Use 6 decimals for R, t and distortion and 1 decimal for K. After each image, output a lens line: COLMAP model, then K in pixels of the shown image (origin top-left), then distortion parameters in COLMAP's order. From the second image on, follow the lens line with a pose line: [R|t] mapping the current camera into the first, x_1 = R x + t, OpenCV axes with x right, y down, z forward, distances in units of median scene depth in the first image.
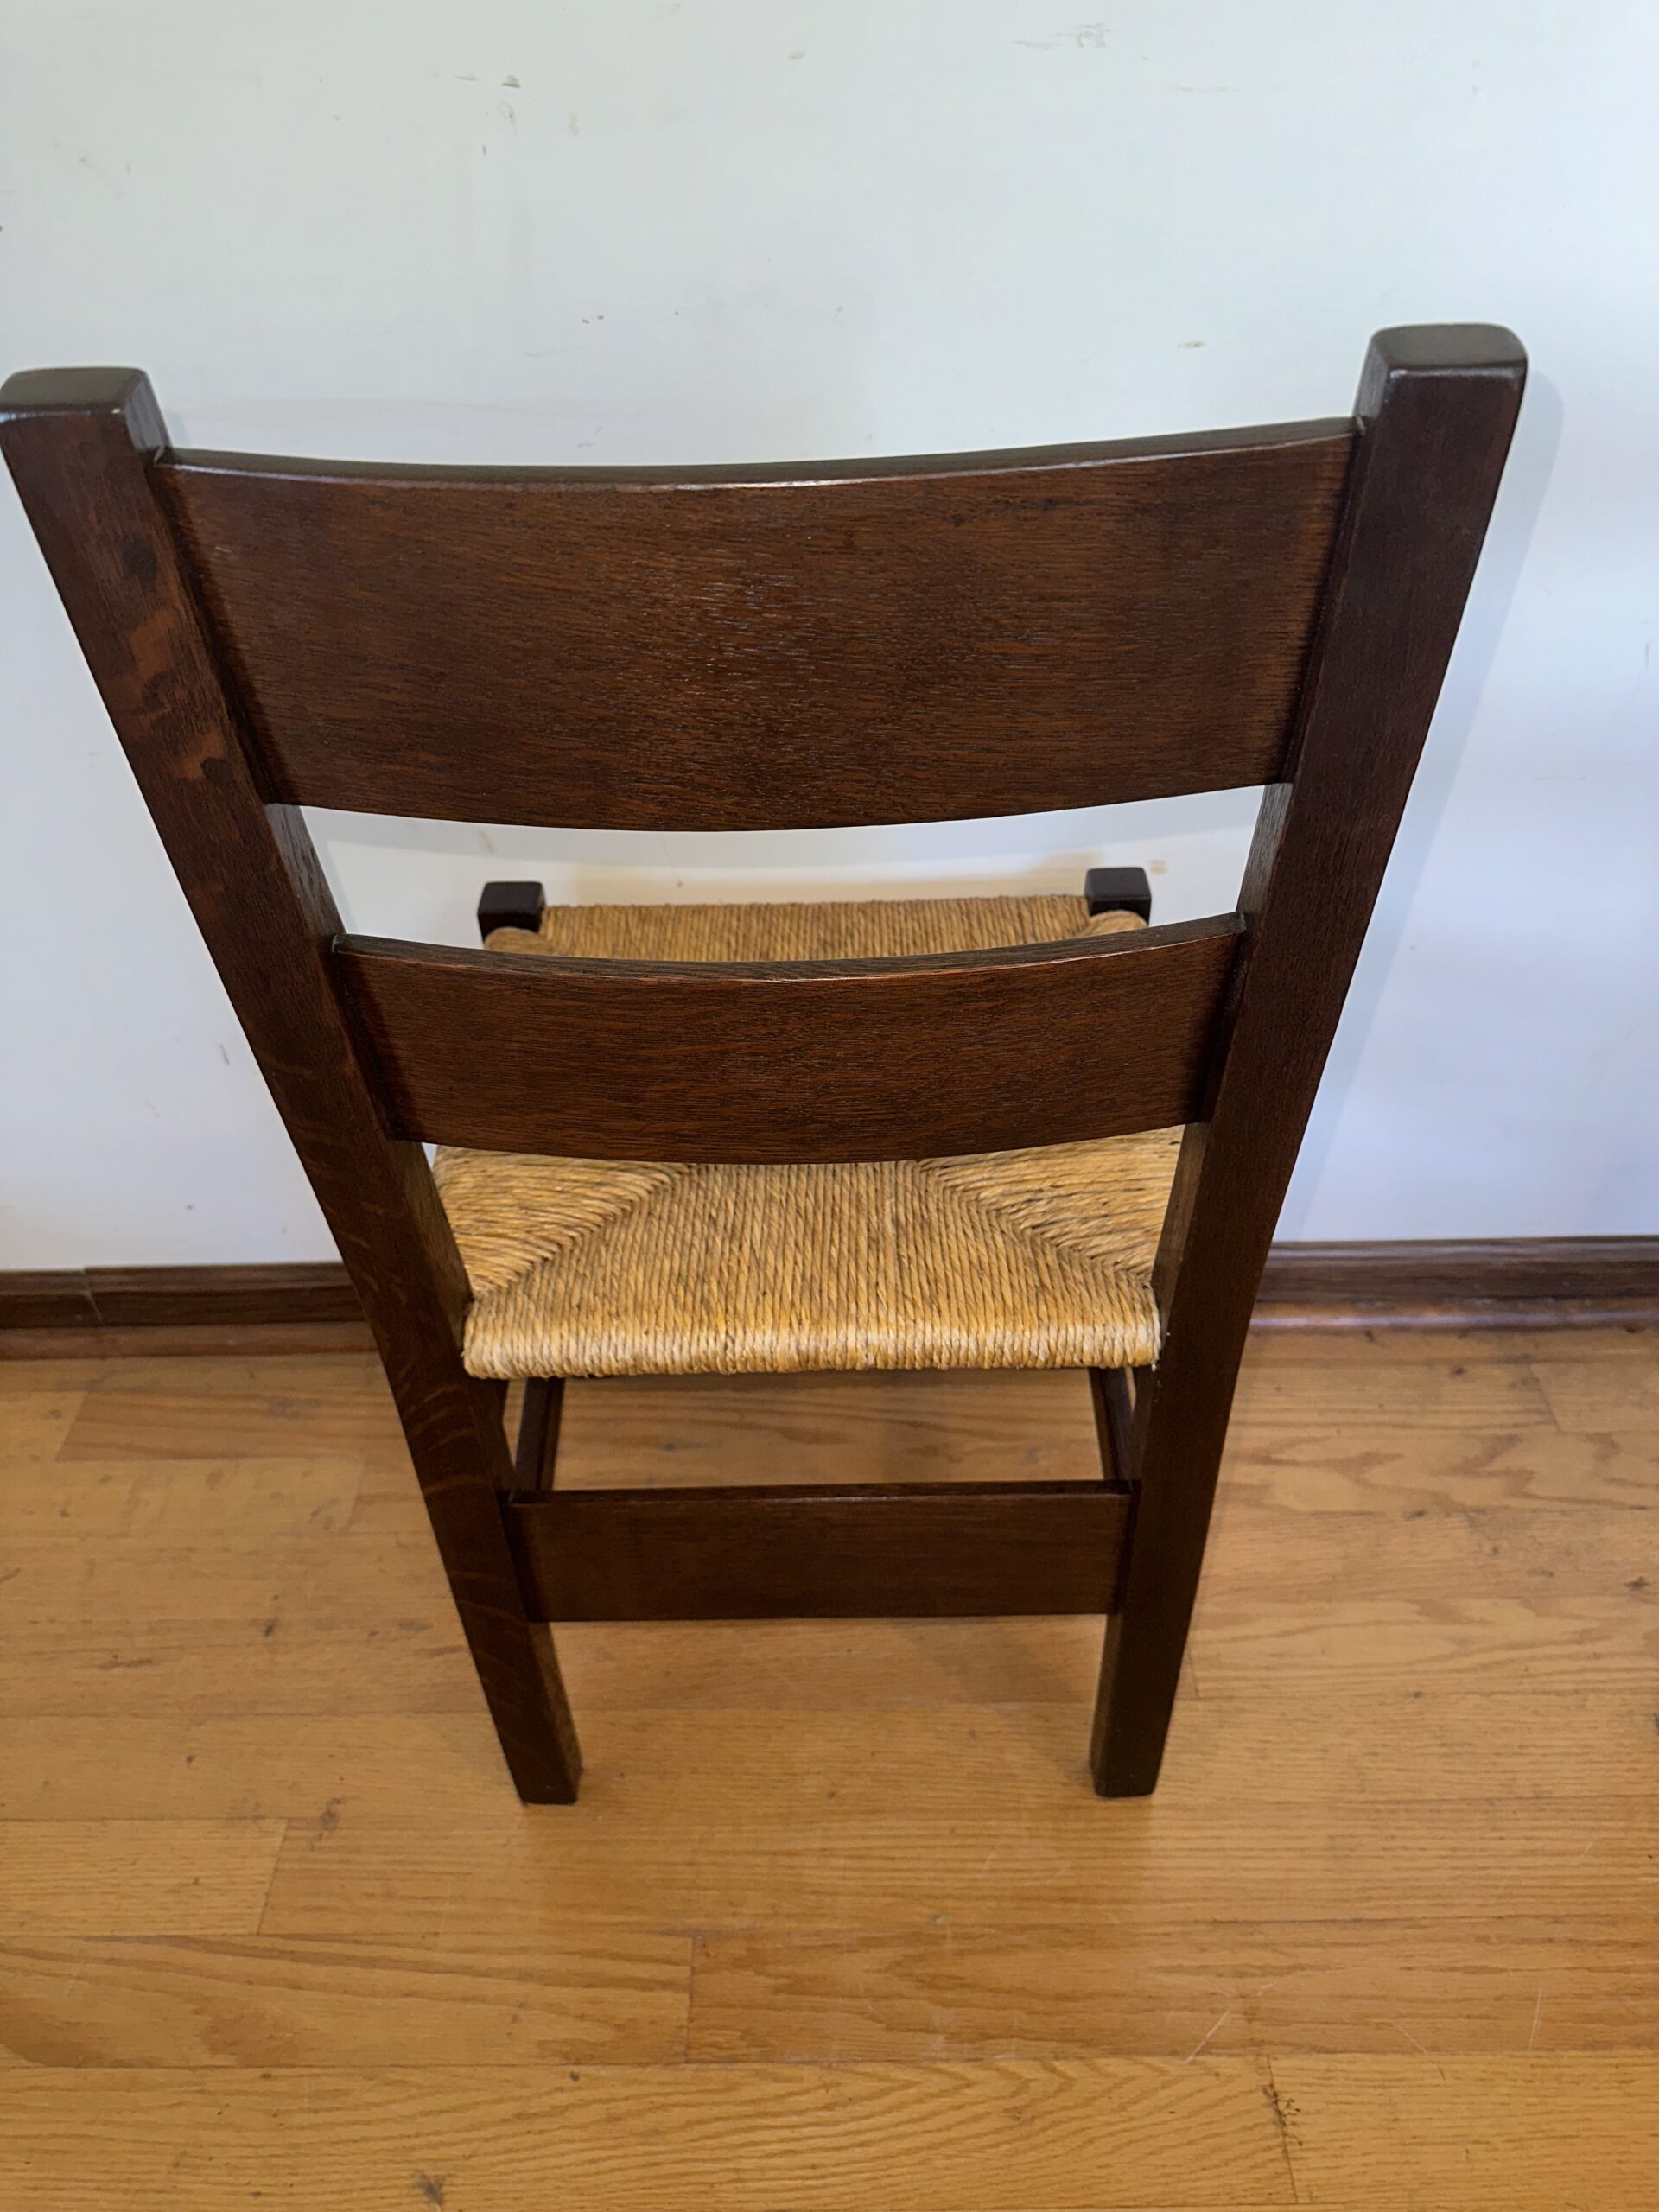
lens RADIAL K [[1581.8, 0, 831.4], [0, 1581.8, 1108.8], [0, 0, 1]] dist [-0.004910, -0.007867]
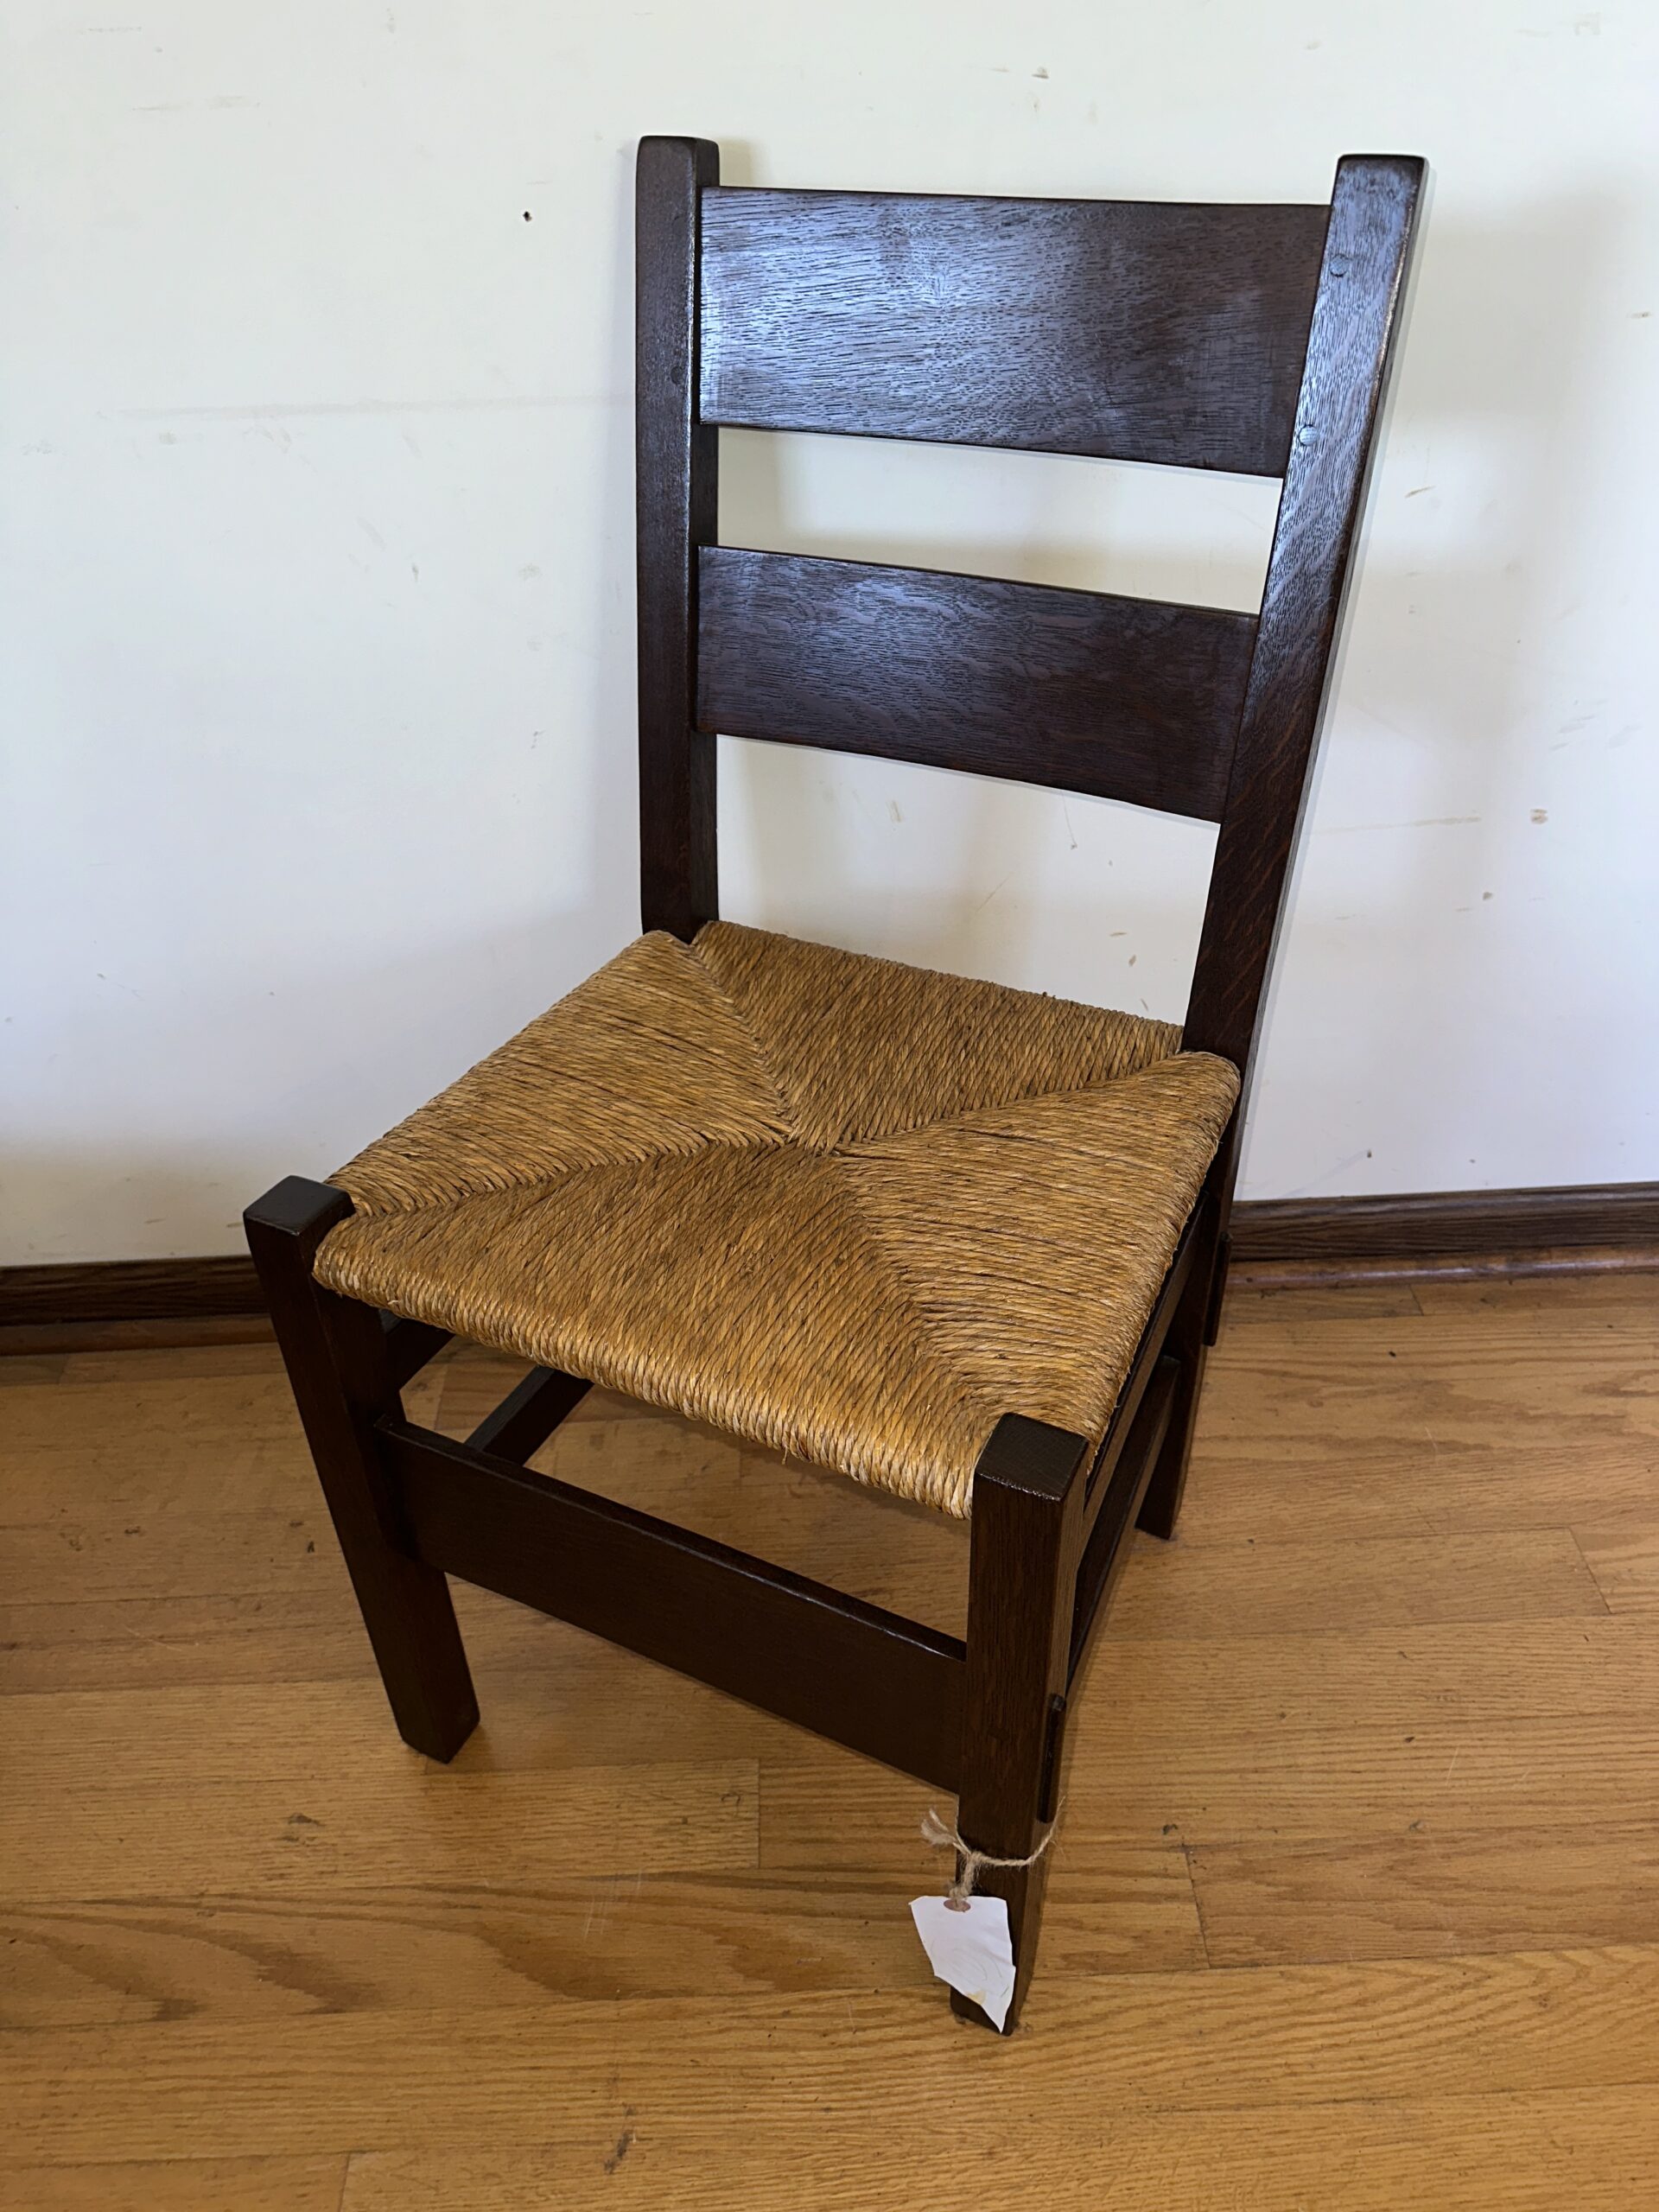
lens RADIAL K [[1570.6, 0, 832.4], [0, 1570.6, 1104.5], [0, 0, 1]] dist [-0.001059, -0.006533]
pose [[0.999382, -0.026428, 0.023168, -0.331267], [0.026694, 0.999580, -0.011247, 0.039780], [-0.022861, 0.011858, 0.999668, -0.030702]]
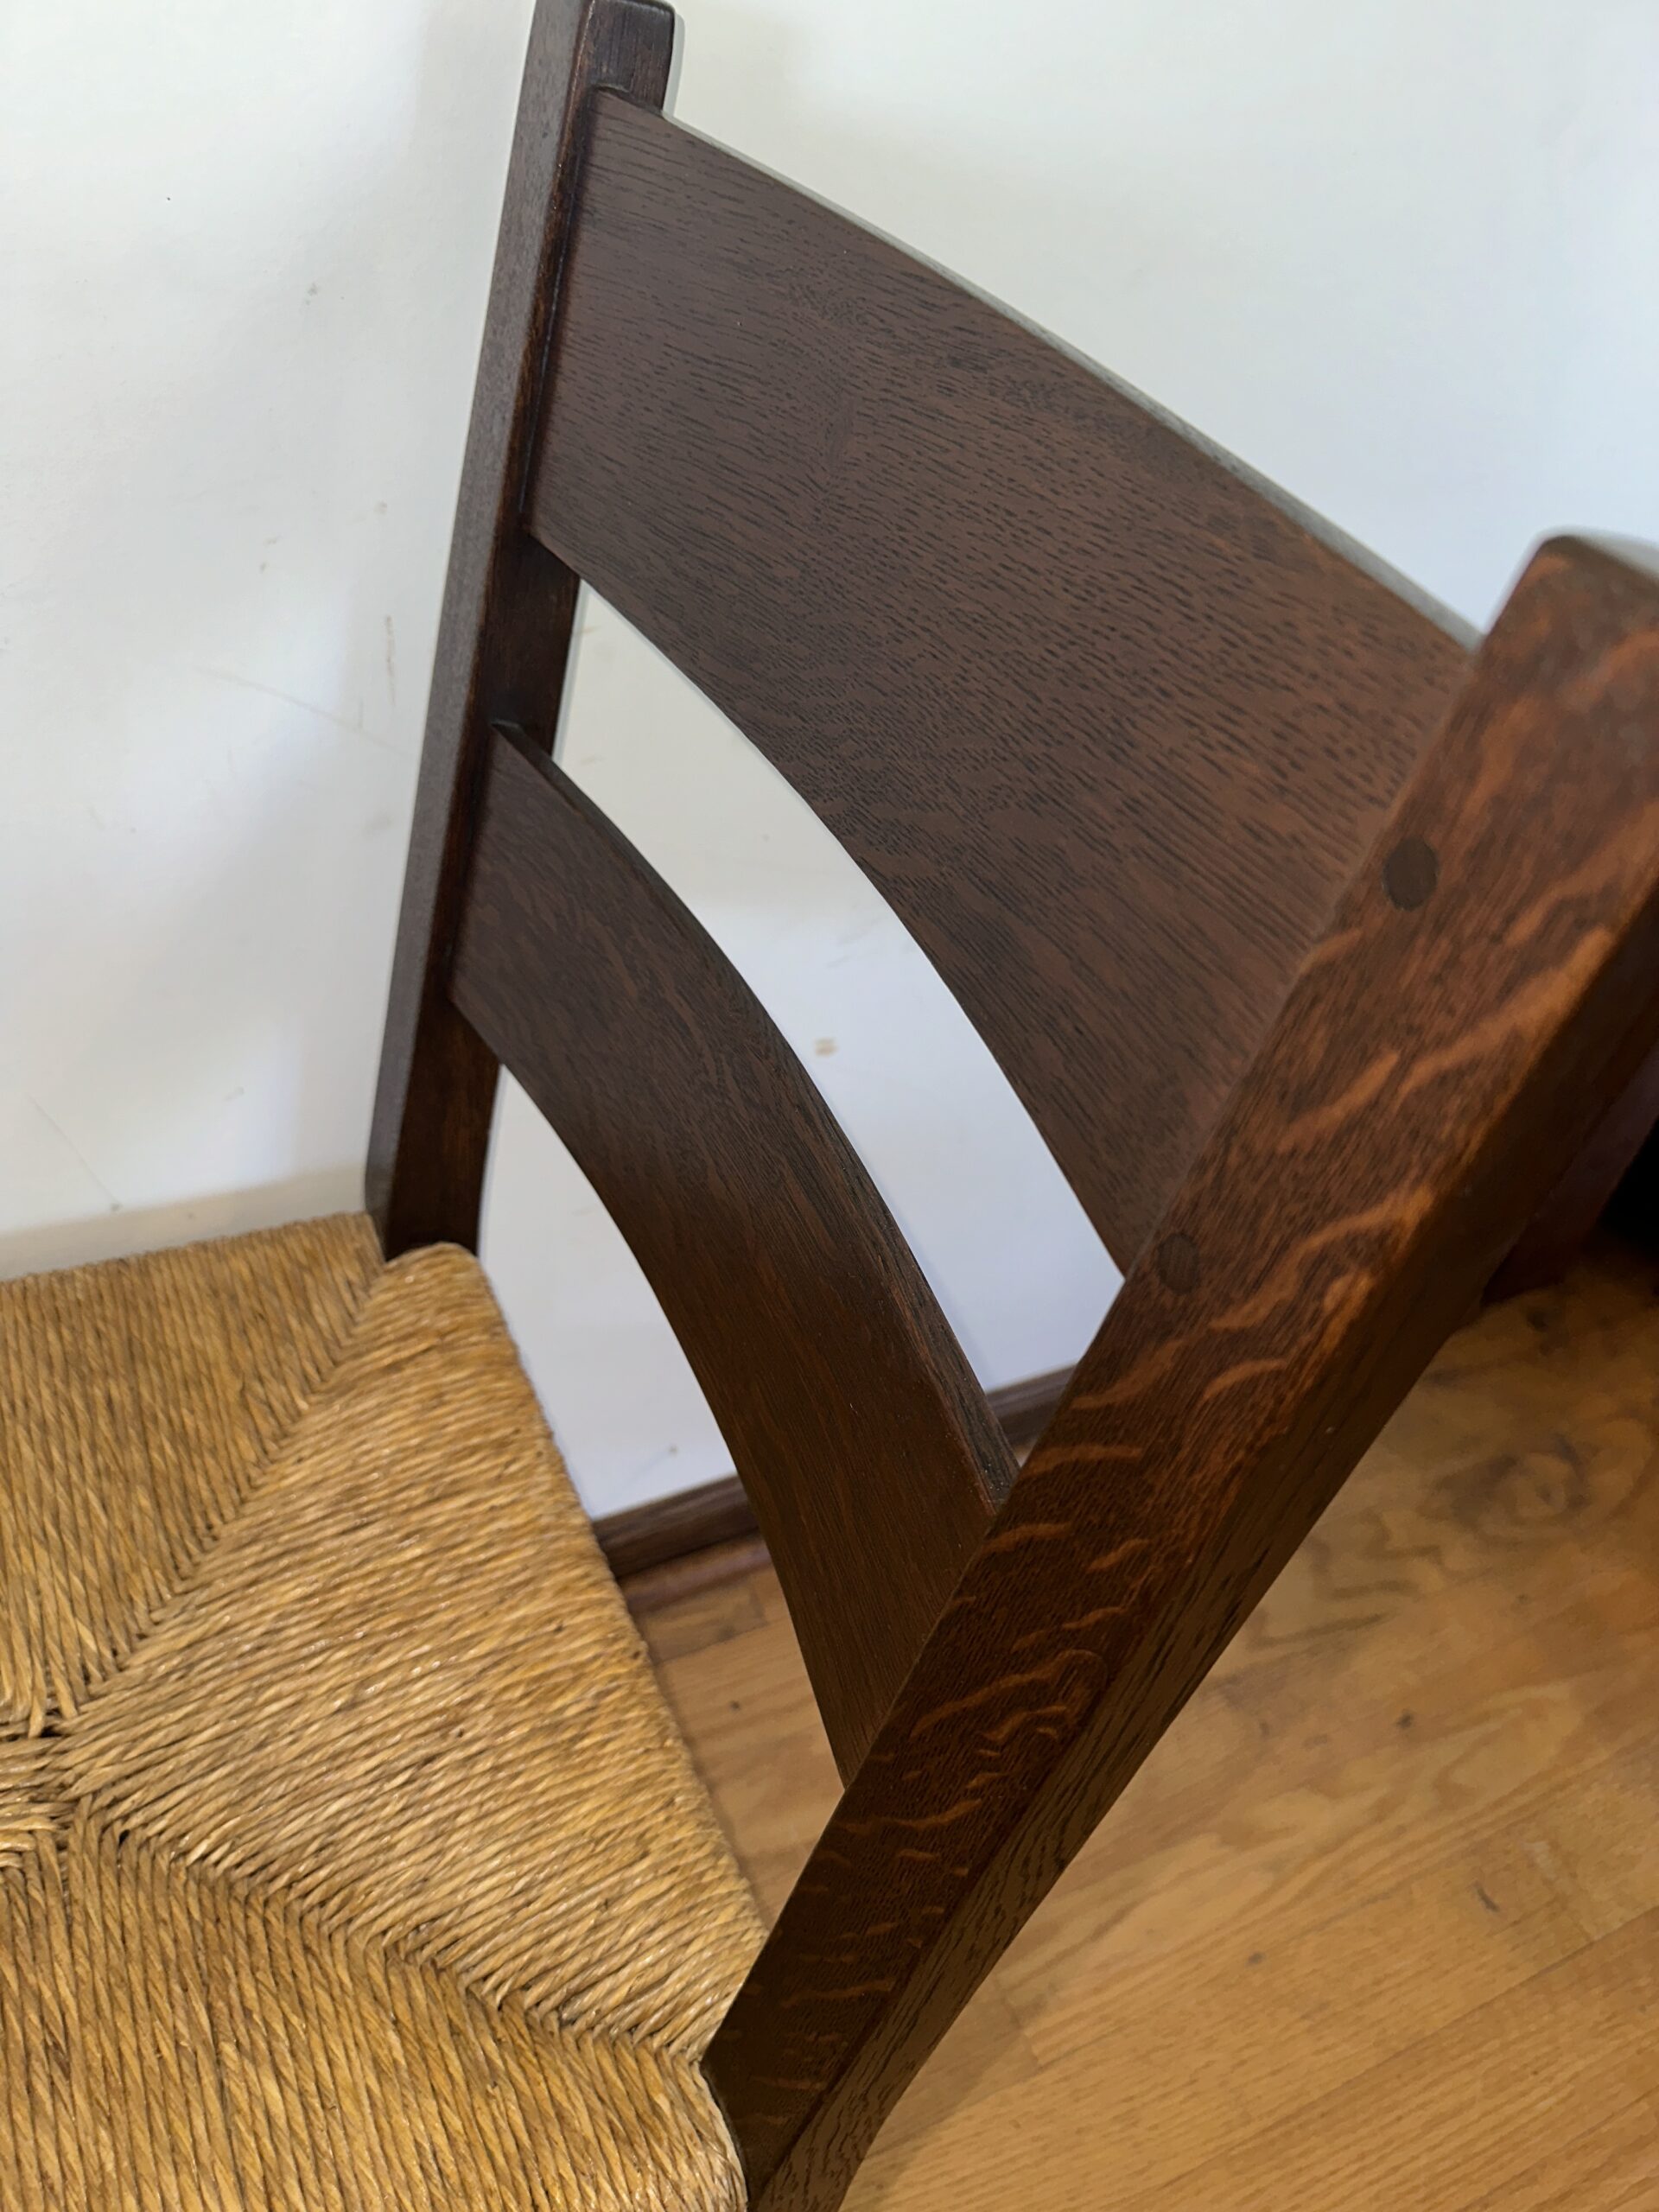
lens RADIAL K [[1602.2, 0, 837.1], [0, 1602.2, 1113.6], [0, 0, 1]] dist [-0.005522, -0.006720]
pose [[0.894673, -0.191013, 0.403824, -0.105627], [0.150713, 0.980037, 0.129662, -0.249889], [-0.420530, -0.055144, 0.905601, 0.374474]]
